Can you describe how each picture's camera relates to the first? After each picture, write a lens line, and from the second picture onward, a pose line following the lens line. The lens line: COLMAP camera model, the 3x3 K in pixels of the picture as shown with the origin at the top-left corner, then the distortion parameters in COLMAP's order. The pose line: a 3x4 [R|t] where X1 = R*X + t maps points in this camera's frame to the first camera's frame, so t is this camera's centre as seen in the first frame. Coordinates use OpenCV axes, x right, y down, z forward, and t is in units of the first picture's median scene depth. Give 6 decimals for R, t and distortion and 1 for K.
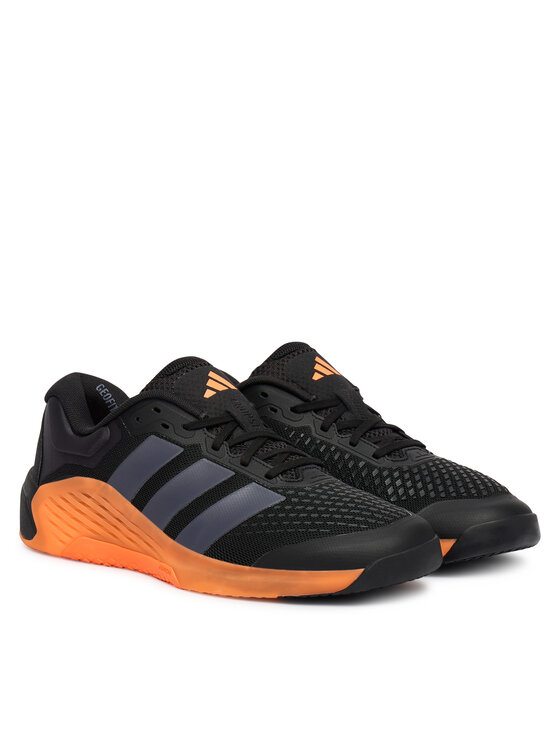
lens RADIAL K [[2199.4, 0, 280.1], [0, 2199.4, 372.8], [0, 0, 1]] dist [0.038622, 0.000000]
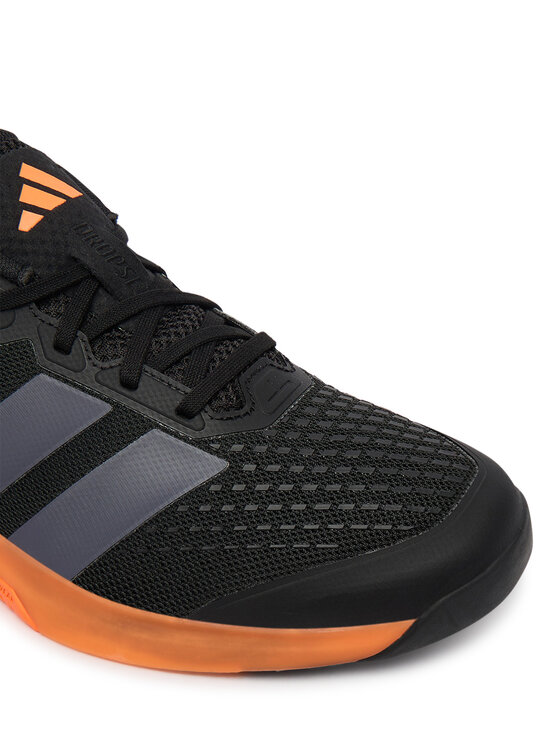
lens RADIAL K [[1197.6, 0, 278.1], [0, 1197.6, 373.7], [0, 0, 1]] dist [-0.142905, 0.000000]
pose [[0.975352, -0.138981, 0.171385, -0.029017], [0.045511, 0.886718, 0.460065, -0.080616], [-0.215910, -0.440926, 0.871187, 0.765246]]
